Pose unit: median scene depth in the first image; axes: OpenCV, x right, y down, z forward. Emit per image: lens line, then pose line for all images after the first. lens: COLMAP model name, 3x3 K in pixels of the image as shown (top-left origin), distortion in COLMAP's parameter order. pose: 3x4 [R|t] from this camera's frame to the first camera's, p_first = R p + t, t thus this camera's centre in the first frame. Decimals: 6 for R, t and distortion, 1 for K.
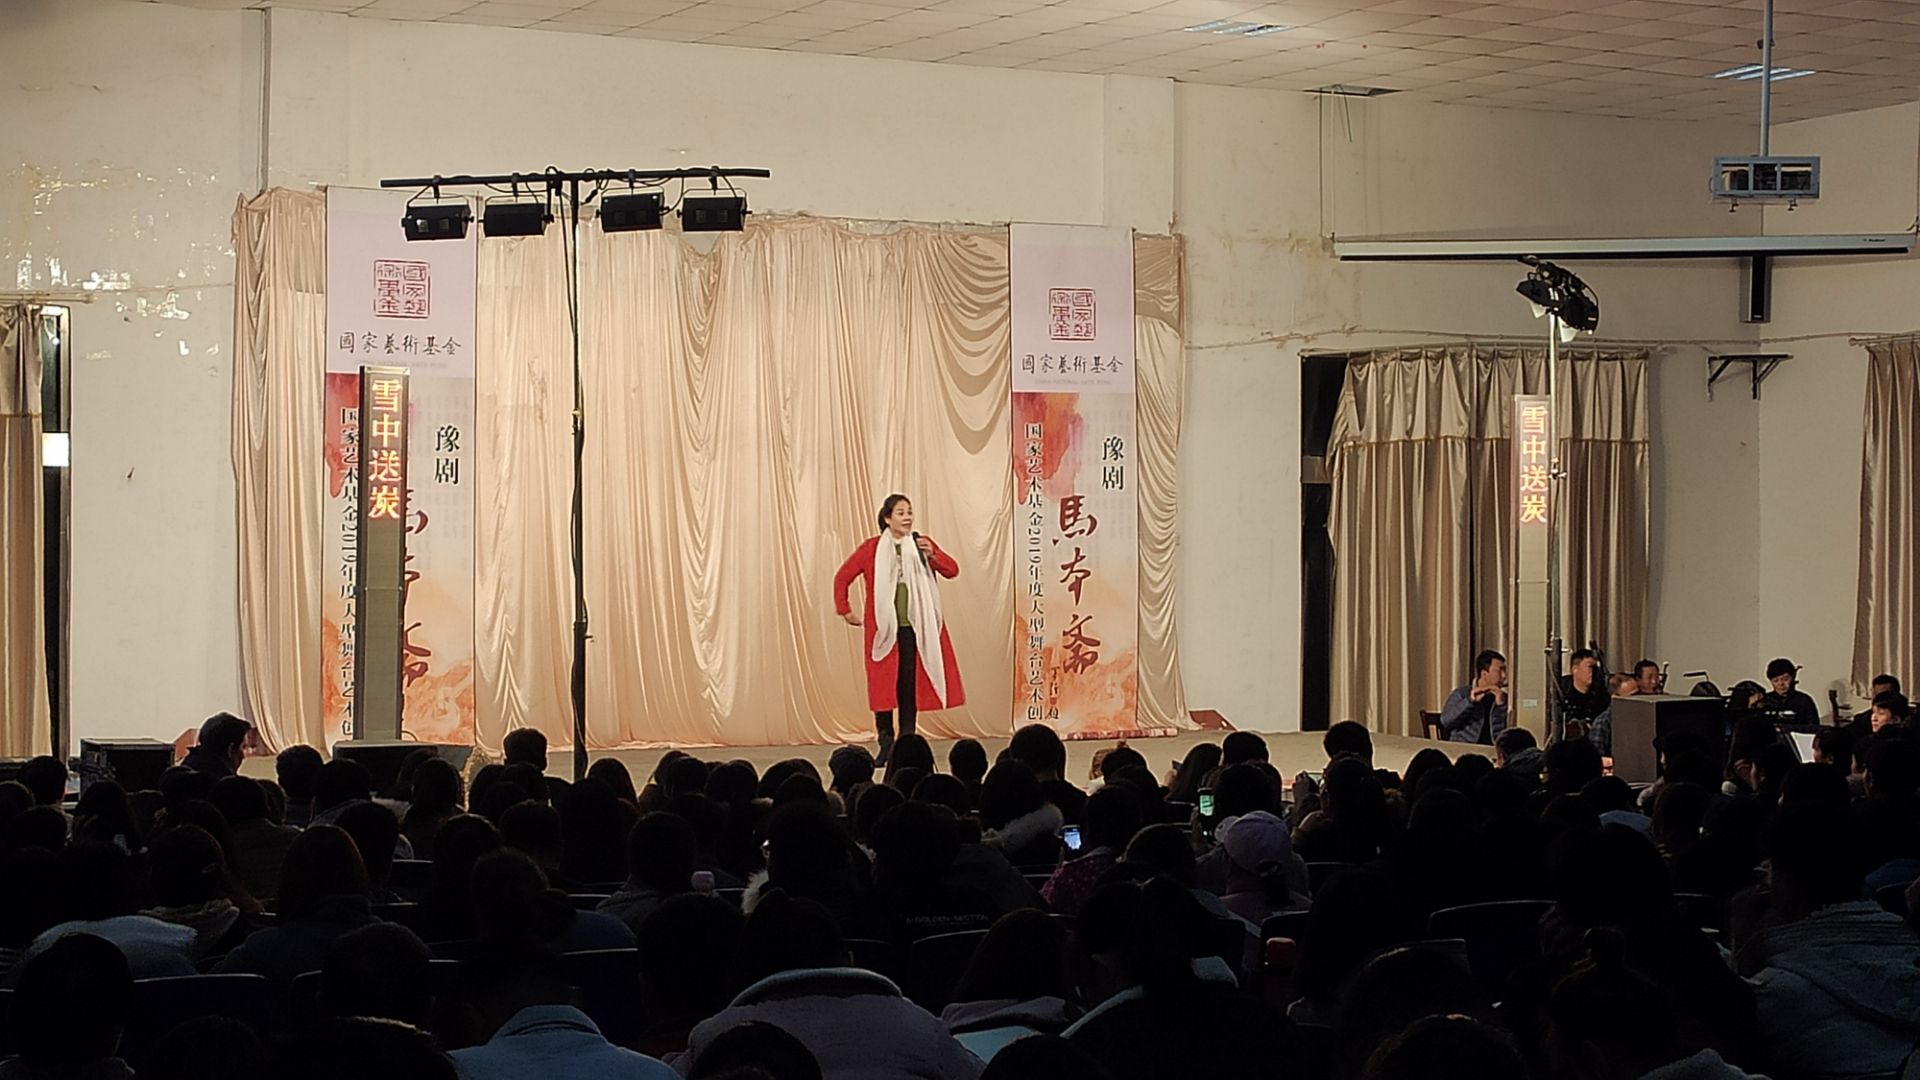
lens RADIAL K [[3186.6, 0, 960.0], [0, 3186.6, 540.0], [0, 0, 1]] dist [0.019642, -0.040329]
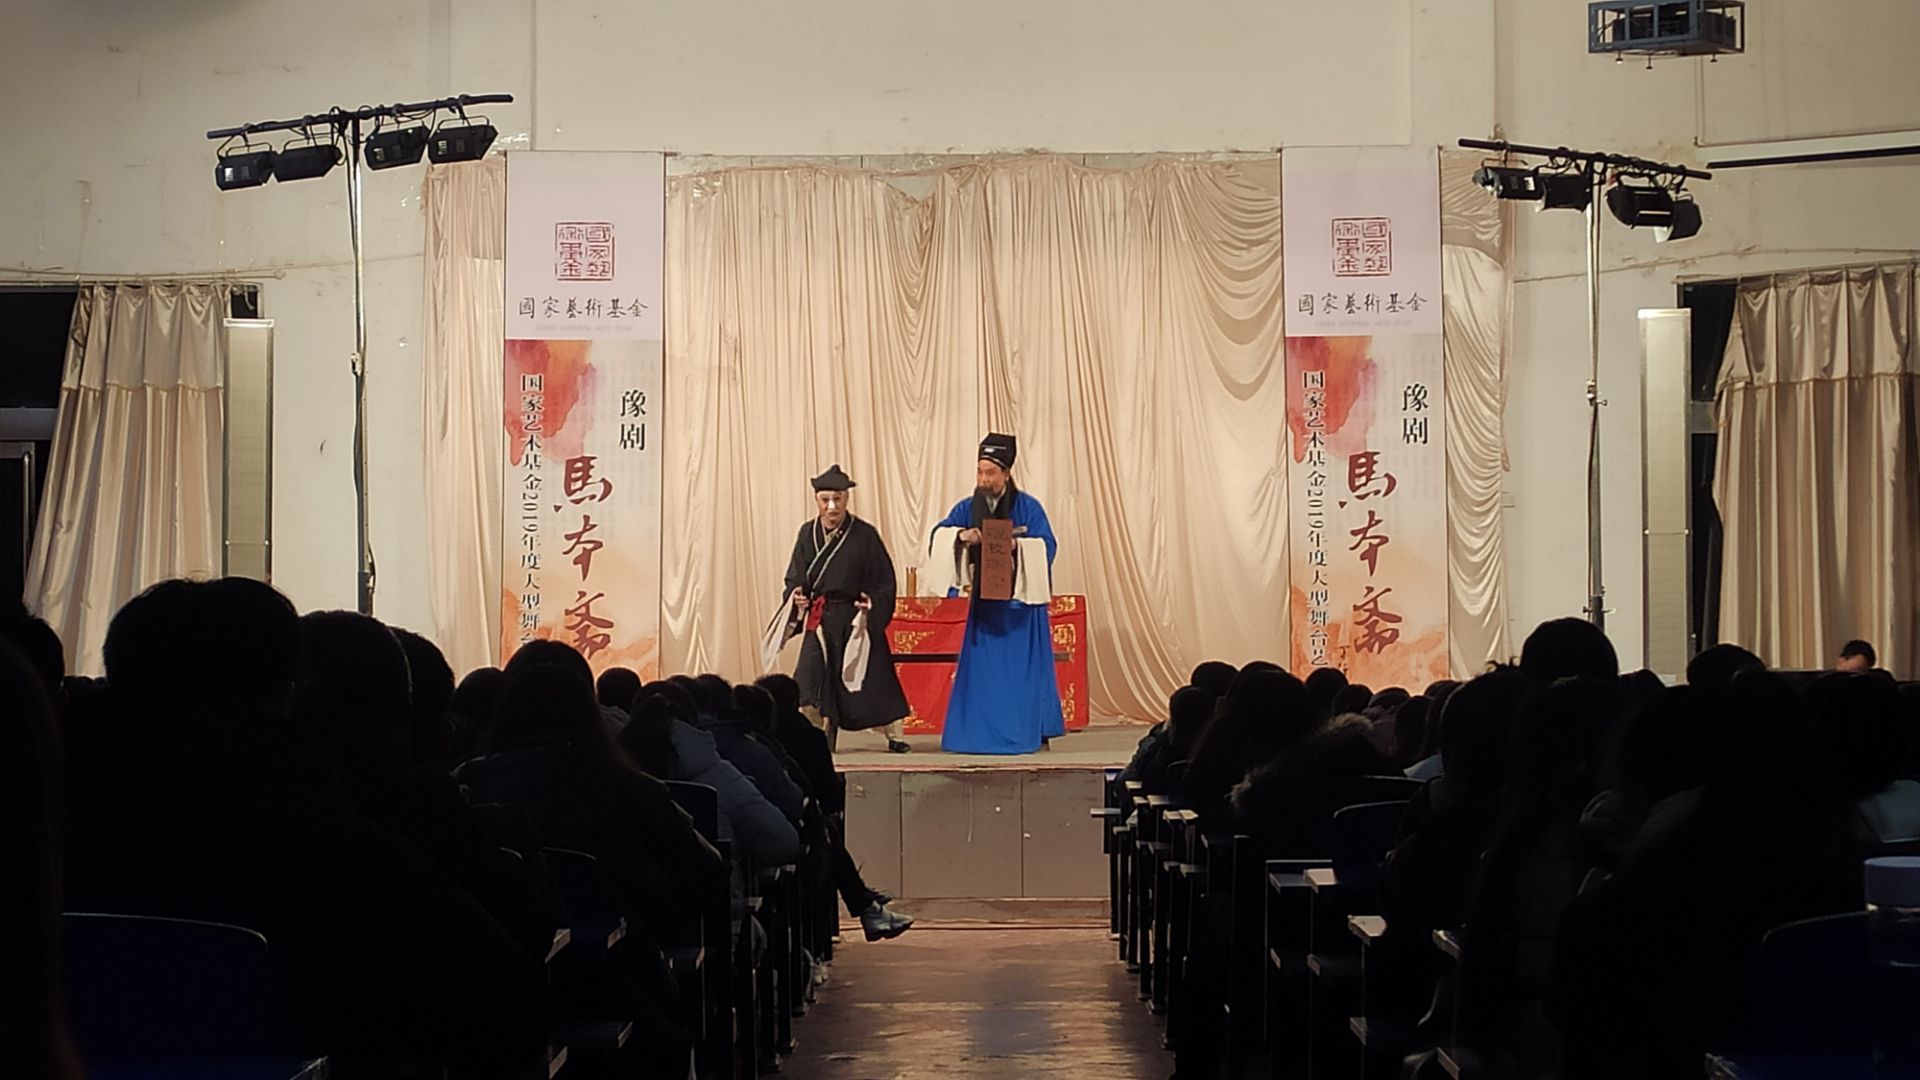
lens RADIAL K [[3186.6, 0, 960.0], [0, 3186.6, 540.0], [0, 0, 1]] dist [0.019642, -0.040329]
pose [[0.899964, -0.002730, -0.435956, 0.320479], [0.007951, 0.999917, 0.010152, 0.000627], [0.435892, -0.012602, 0.899911, 0.154779]]
